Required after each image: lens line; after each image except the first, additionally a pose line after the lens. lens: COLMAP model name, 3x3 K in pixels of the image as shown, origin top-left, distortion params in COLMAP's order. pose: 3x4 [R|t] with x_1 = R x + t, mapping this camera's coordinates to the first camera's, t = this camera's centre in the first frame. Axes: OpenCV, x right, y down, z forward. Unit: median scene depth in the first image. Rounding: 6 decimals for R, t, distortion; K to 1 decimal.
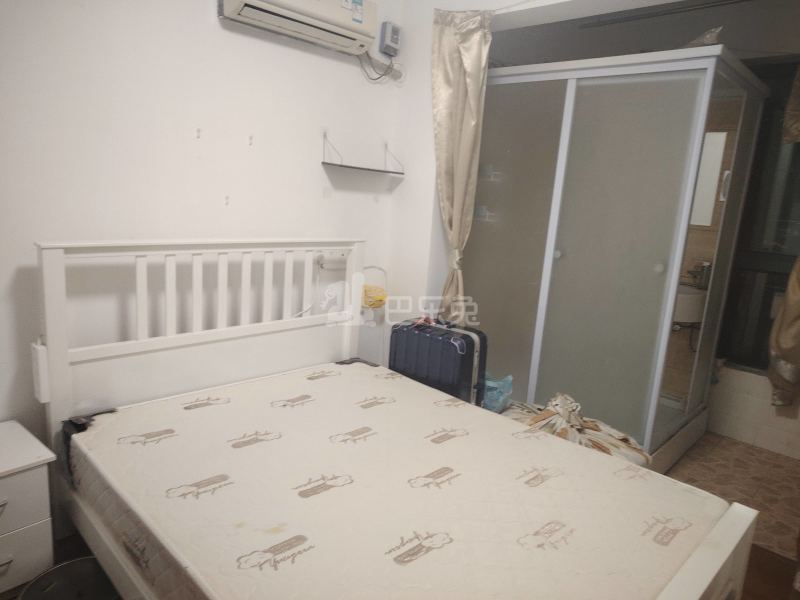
lens RADIAL K [[550.2, 0, 400.0], [0, 550.2, 300.0], [0, 0, 1]] dist [0.070353, -0.084974]
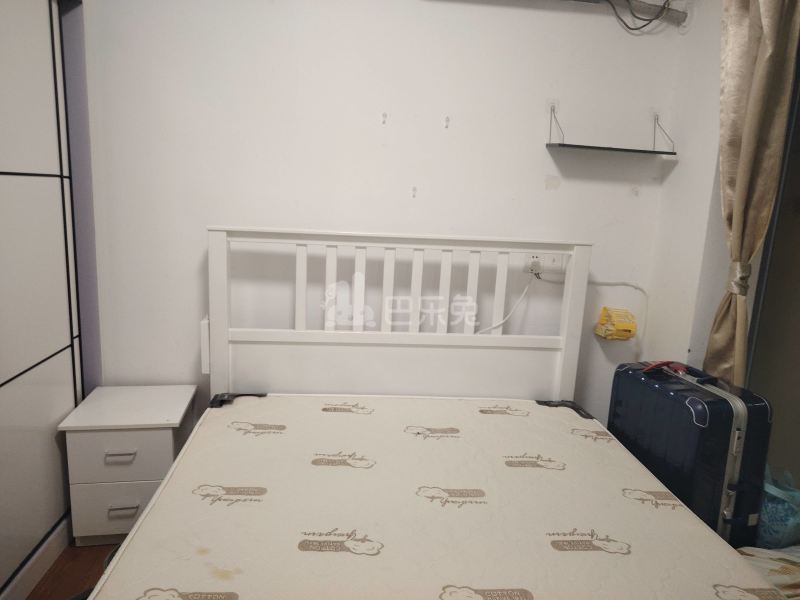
lens RADIAL K [[556.4, 0, 400.0], [0, 556.4, 300.0], [0, 0, 1]] dist [0.063918, -0.082874]
pose [[0.762285, 0.090354, -0.640903, 0.238064], [-0.122943, 0.992394, -0.006319, 0.002064], [0.635457, 0.083611, 0.767596, 0.278190]]
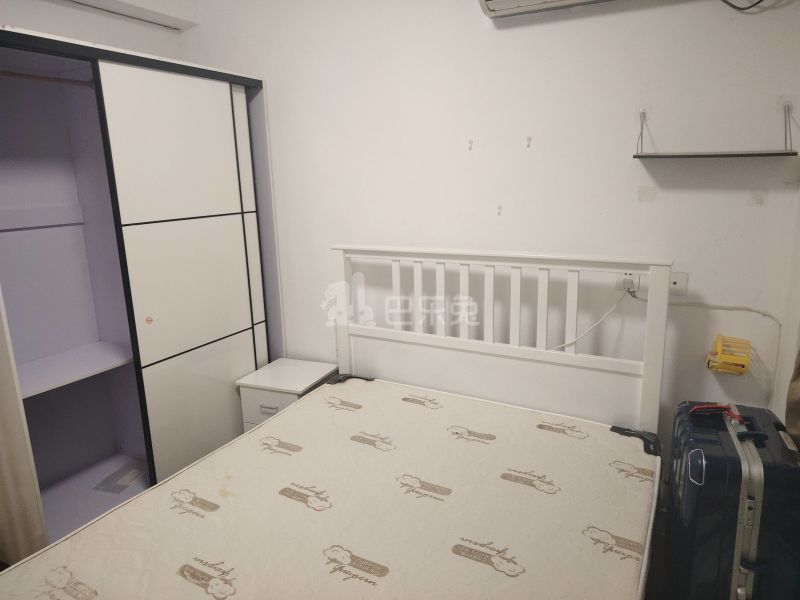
lens RADIAL K [[556.4, 0, 400.0], [0, 556.4, 300.0], [0, 0, 1]] dist [0.063918, -0.082874]
pose [[0.273087, 0.144072, -0.951140, 0.517304], [-0.147123, 0.983345, 0.106709, -0.094254], [0.950672, 0.110794, 0.289735, 0.519306]]
